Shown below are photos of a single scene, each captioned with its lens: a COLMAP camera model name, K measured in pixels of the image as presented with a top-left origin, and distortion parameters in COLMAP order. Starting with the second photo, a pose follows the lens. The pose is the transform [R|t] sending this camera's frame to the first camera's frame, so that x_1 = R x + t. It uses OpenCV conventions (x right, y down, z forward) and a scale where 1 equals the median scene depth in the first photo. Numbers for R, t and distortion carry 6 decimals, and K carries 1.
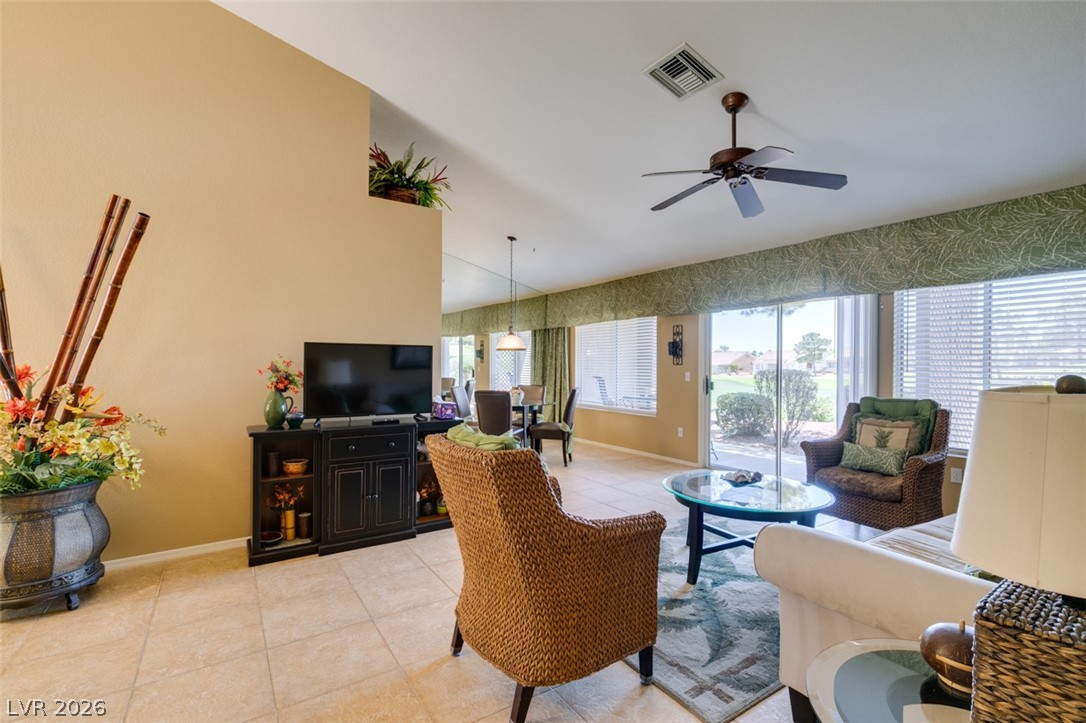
lens RADIAL K [[487.0, 0, 542.6], [0, 487.0, 364.2], [0, 0, 1]] dist [0.000270, -0.002545]
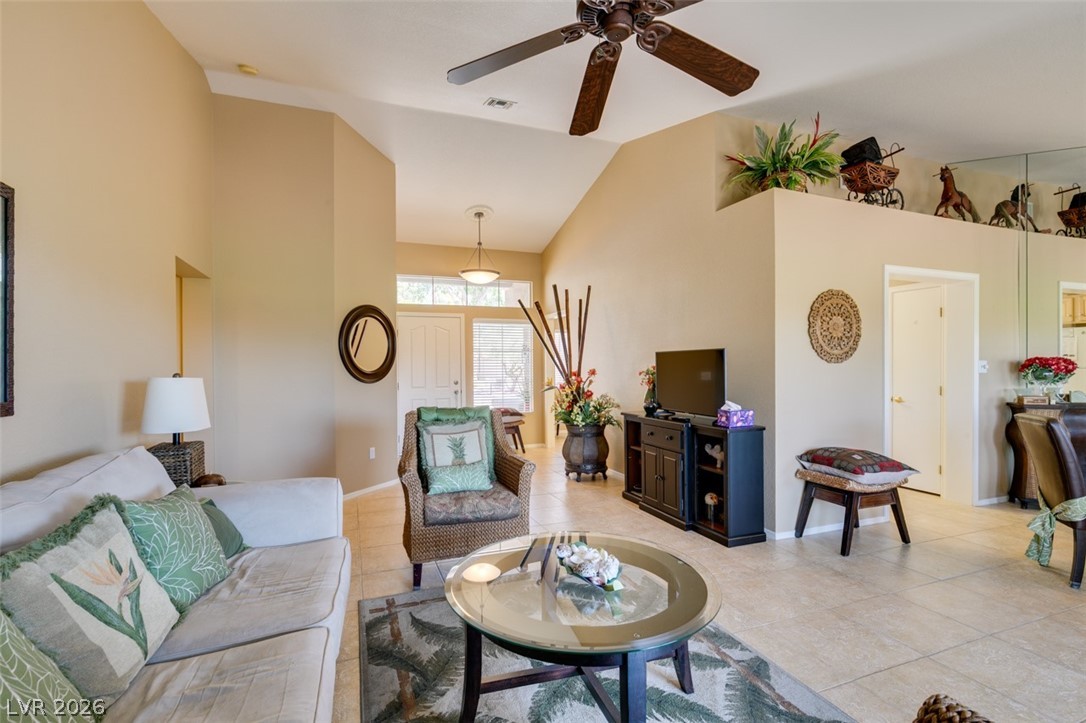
lens RADIAL K [[487.0, 0, 534.9], [0, 487.0, 370.5], [0, 0, 1]] dist [0.000270, -0.002545]
pose [[-0.216805, 0.002630, -0.976211, 0.608494], [0.003331, 0.999993, 0.001955, 0.001921], [0.976209, -0.002828, -0.216813, 0.654840]]
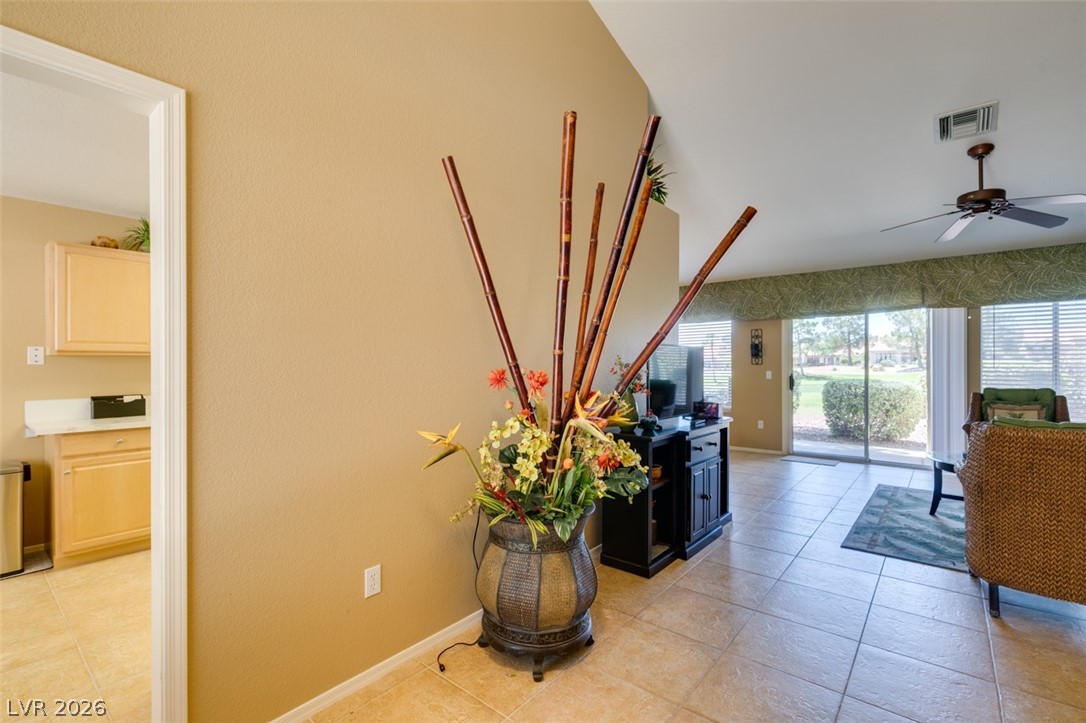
lens RADIAL K [[487.0, 0, 537.1], [0, 487.0, 363.7], [0, 0, 1]] dist [0.000270, -0.002545]
pose [[0.959128, -0.008265, 0.282850, -0.665748], [0.009256, 0.999955, -0.002167, -0.003925], [-0.282820, 0.004697, 0.959162, 0.085996]]
